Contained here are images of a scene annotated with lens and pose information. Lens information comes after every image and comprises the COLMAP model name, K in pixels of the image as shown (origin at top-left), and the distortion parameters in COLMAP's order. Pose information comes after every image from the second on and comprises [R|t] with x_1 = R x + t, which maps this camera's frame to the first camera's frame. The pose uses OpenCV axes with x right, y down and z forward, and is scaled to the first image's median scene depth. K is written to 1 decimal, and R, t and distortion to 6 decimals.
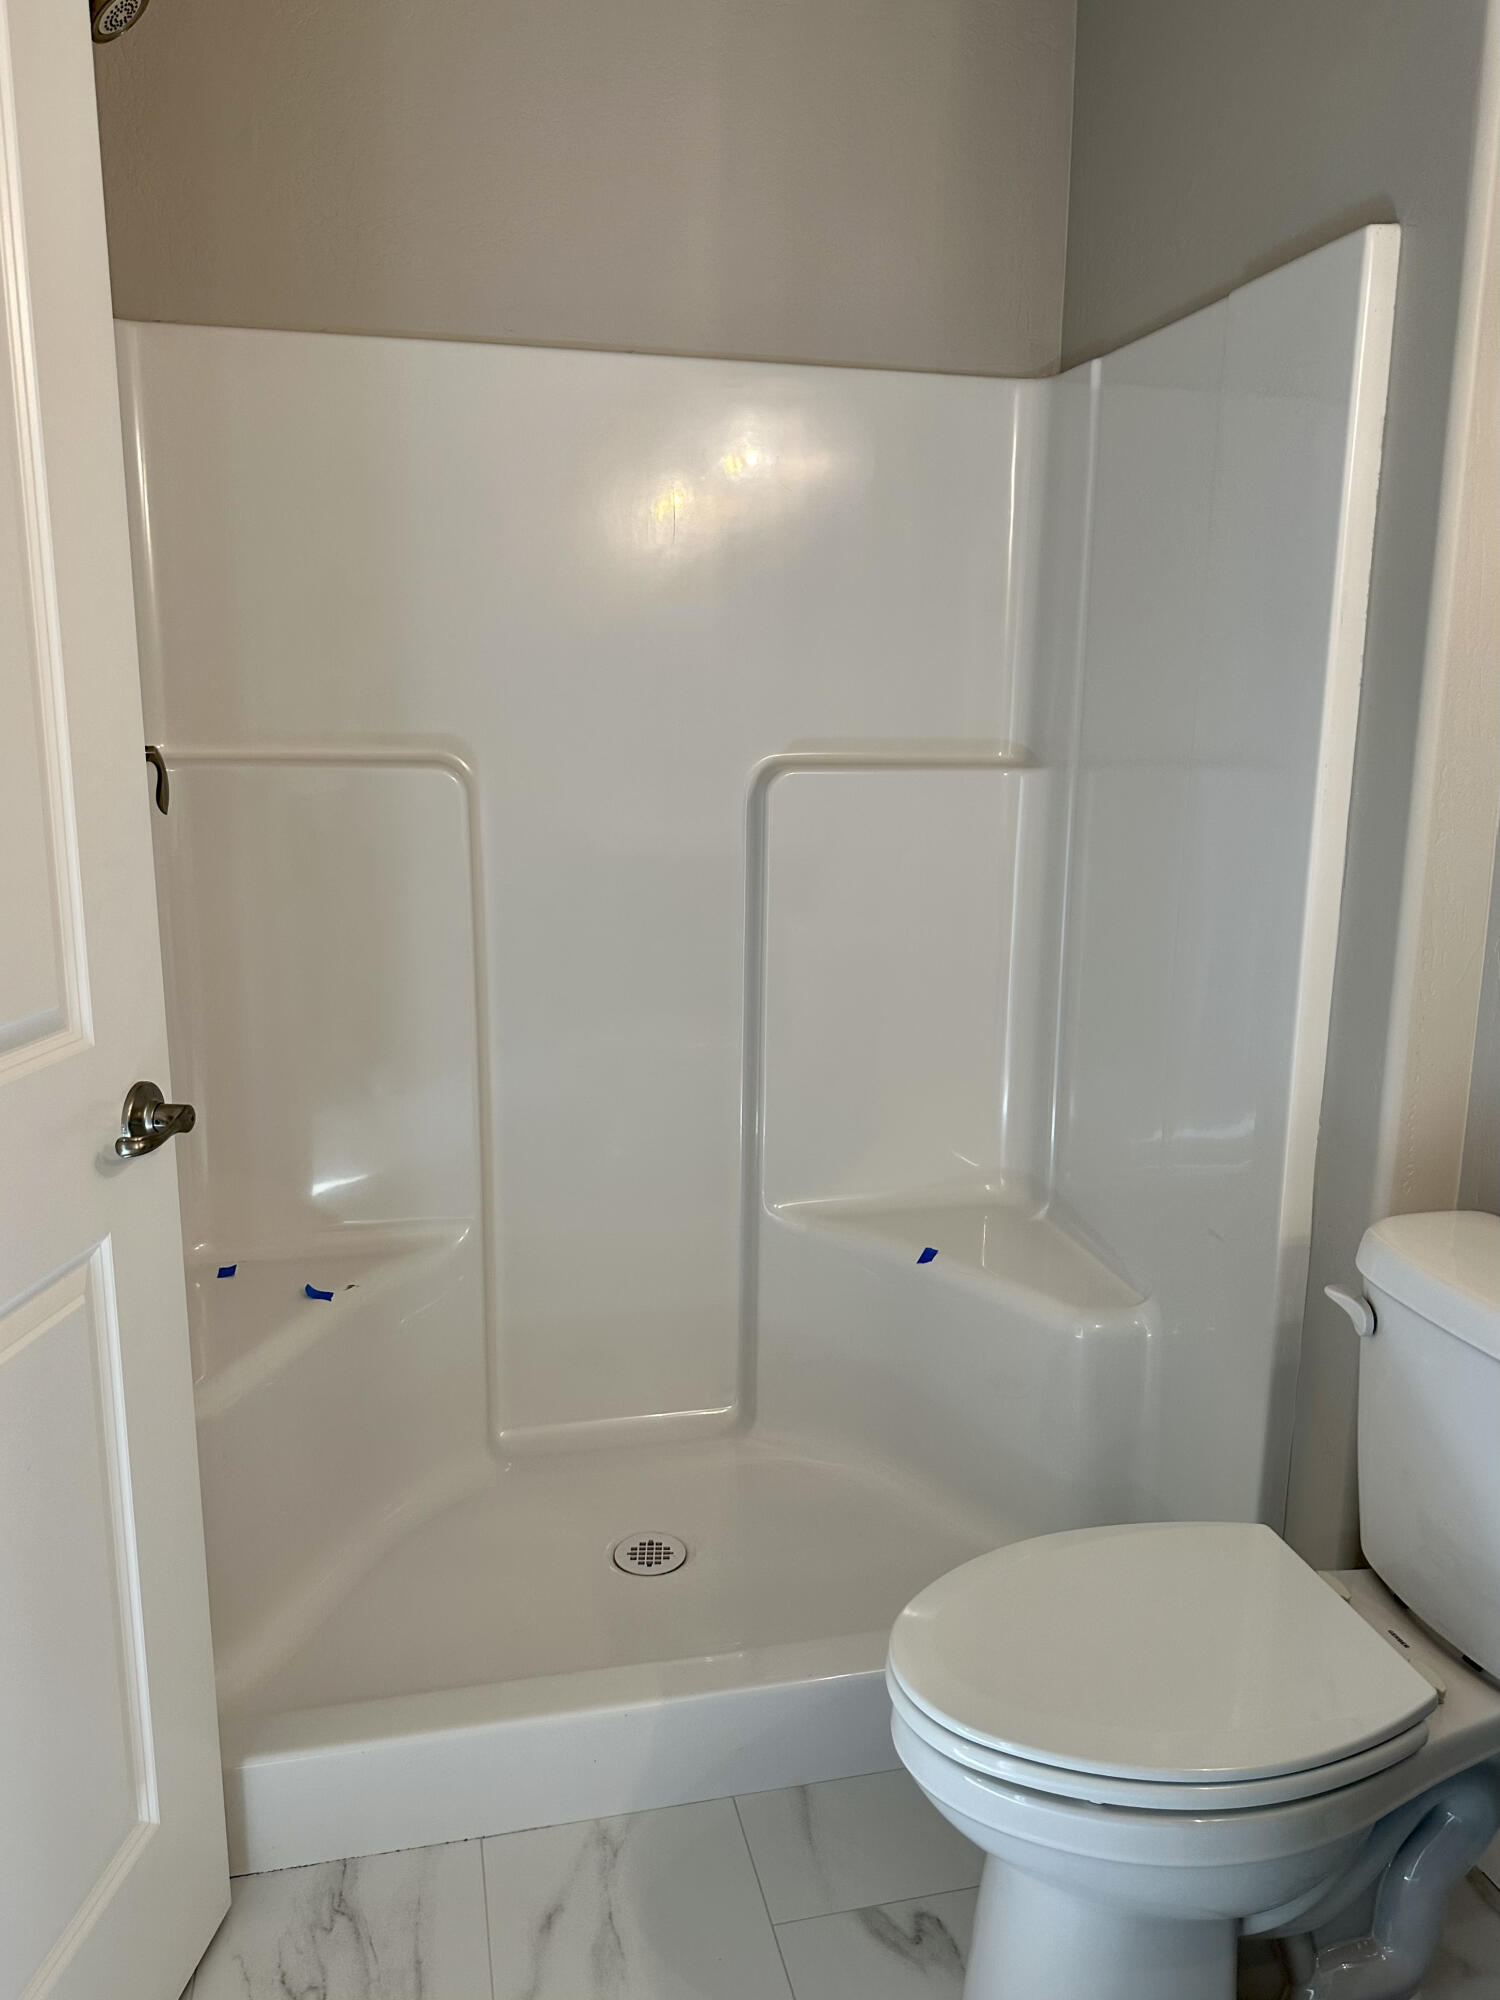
lens RADIAL K [[1403.2, 0, 741.1], [0, 1403.2, 994.4], [0, 0, 1]] dist [0.124667, -0.180430]
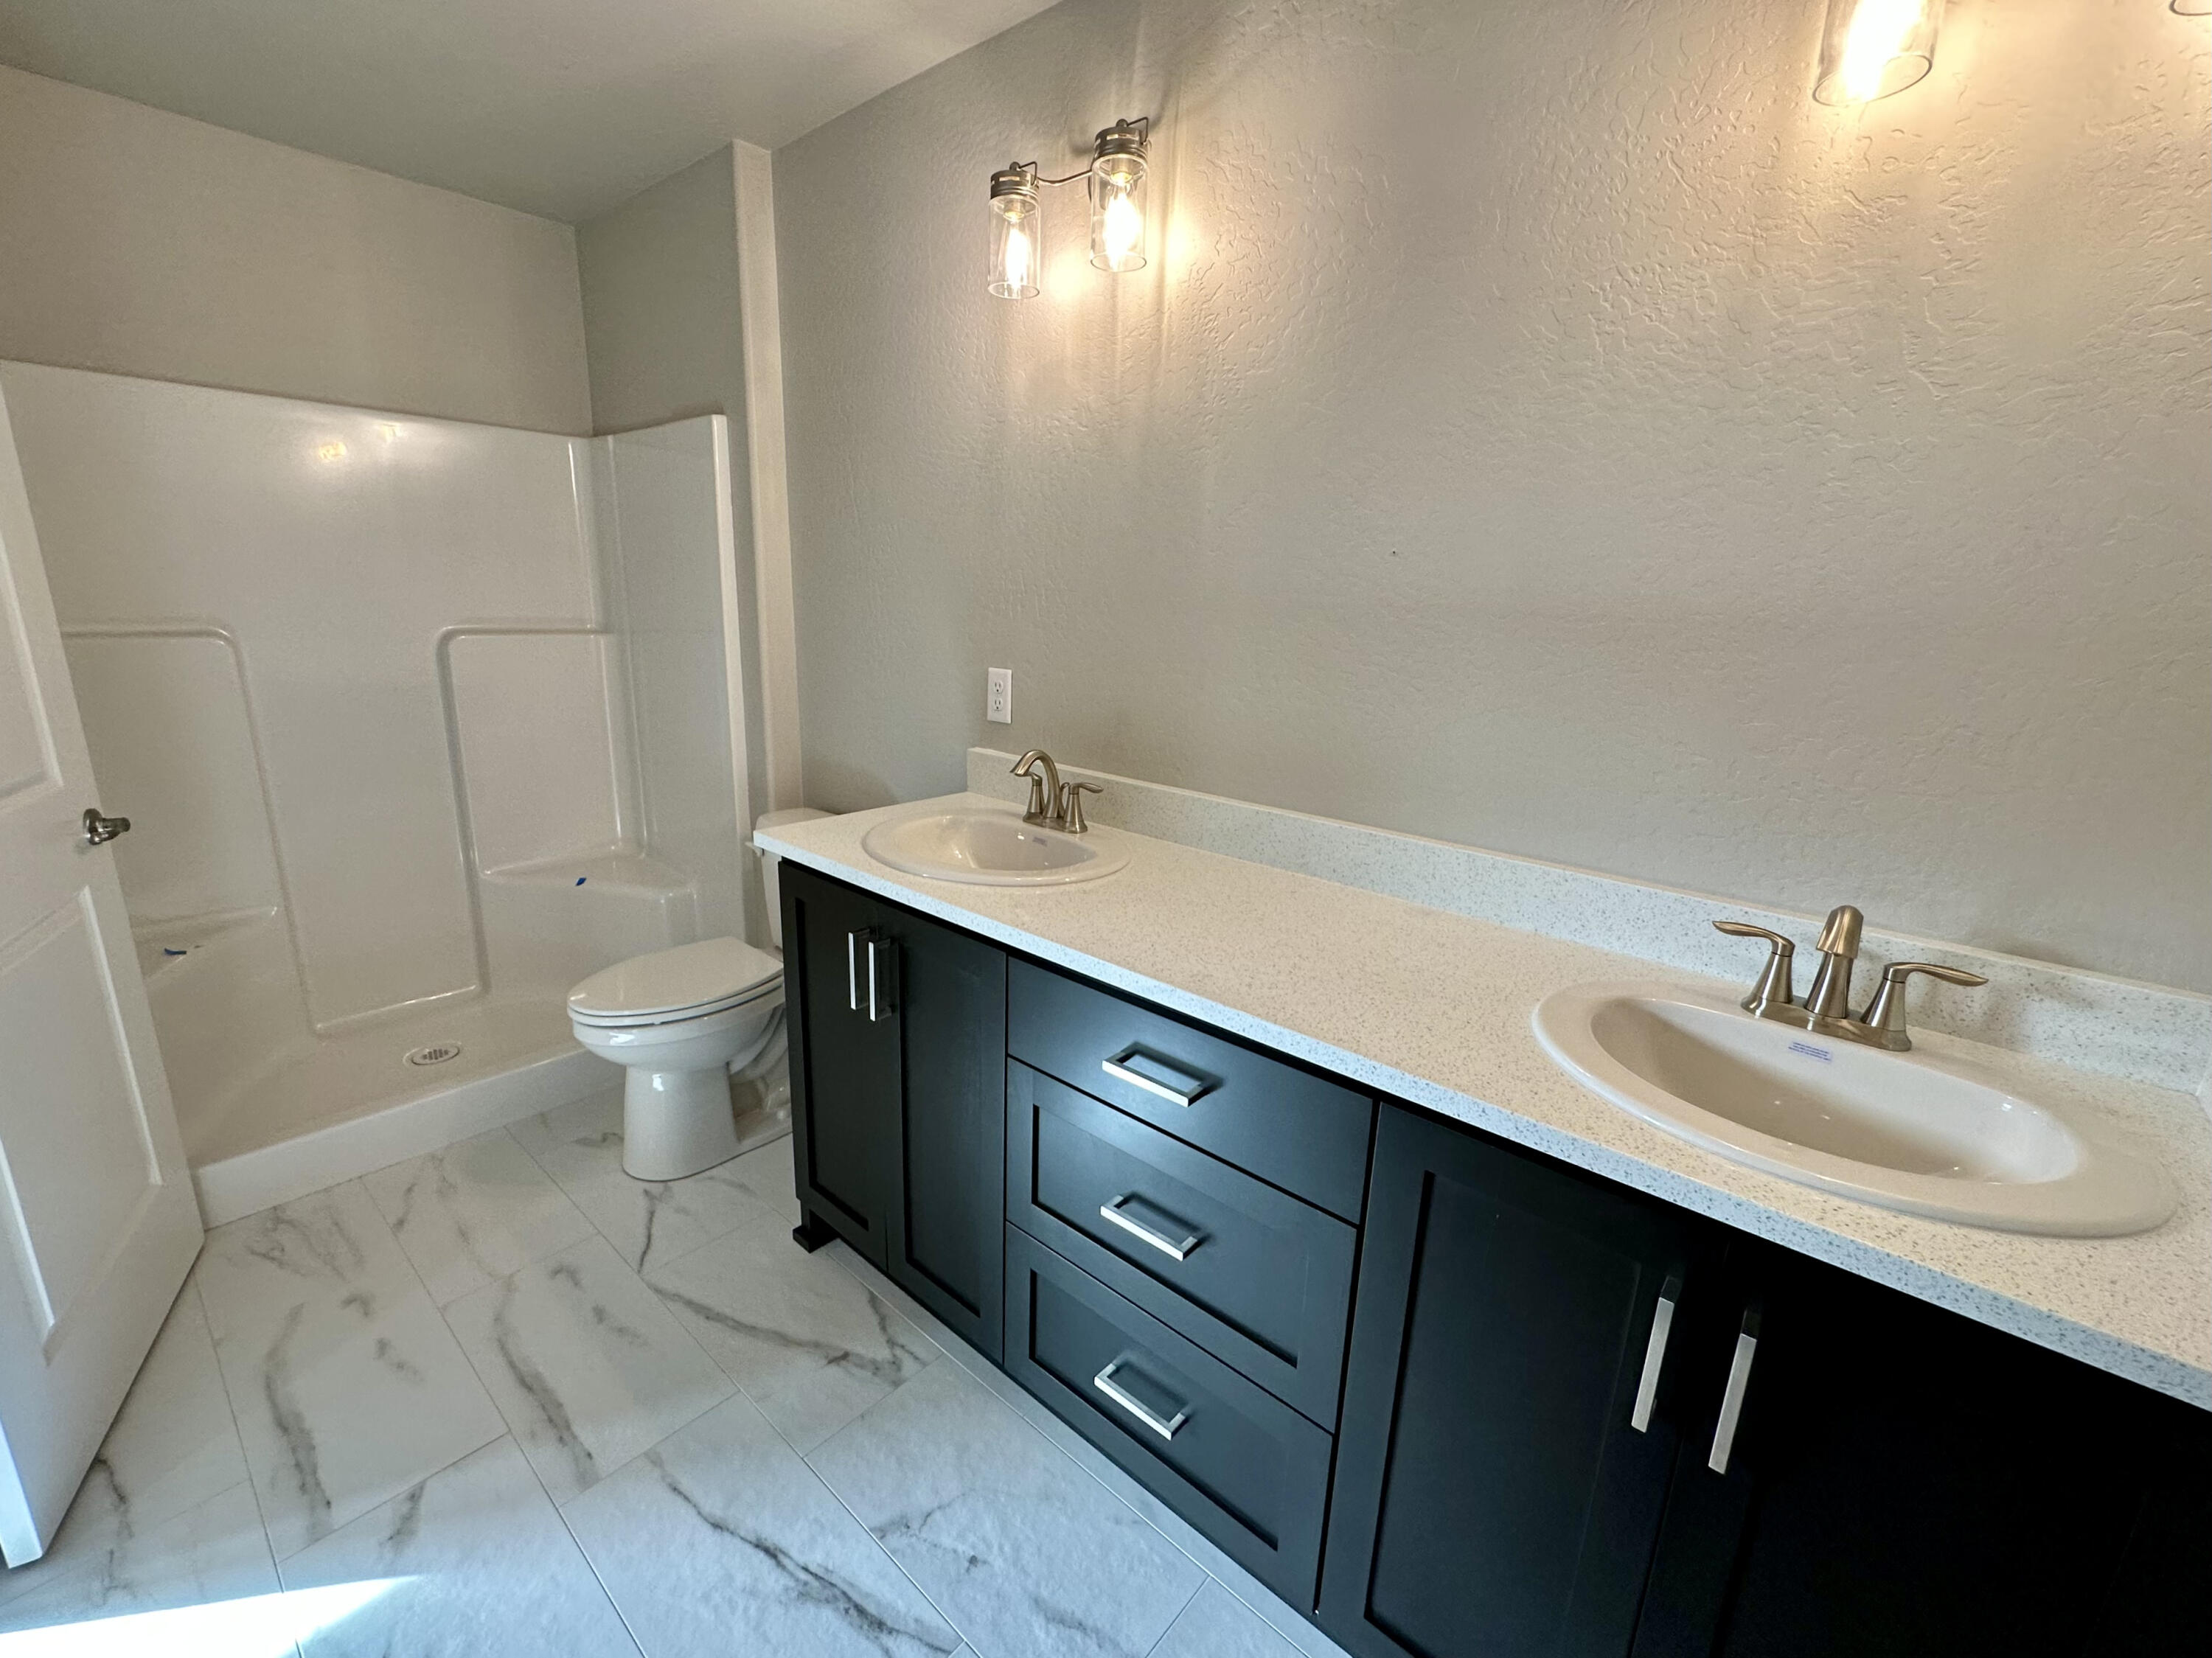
lens RADIAL K [[934.4, 0, 1099.6], [0, 934.4, 825.5], [0, 0, 1]] dist [-0.002018, 0.000246]
pose [[0.807239, -0.124873, 0.576864, -0.030169], [0.091333, 0.992019, 0.086935, 0.064596], [-0.583115, -0.017490, 0.812201, -0.542749]]
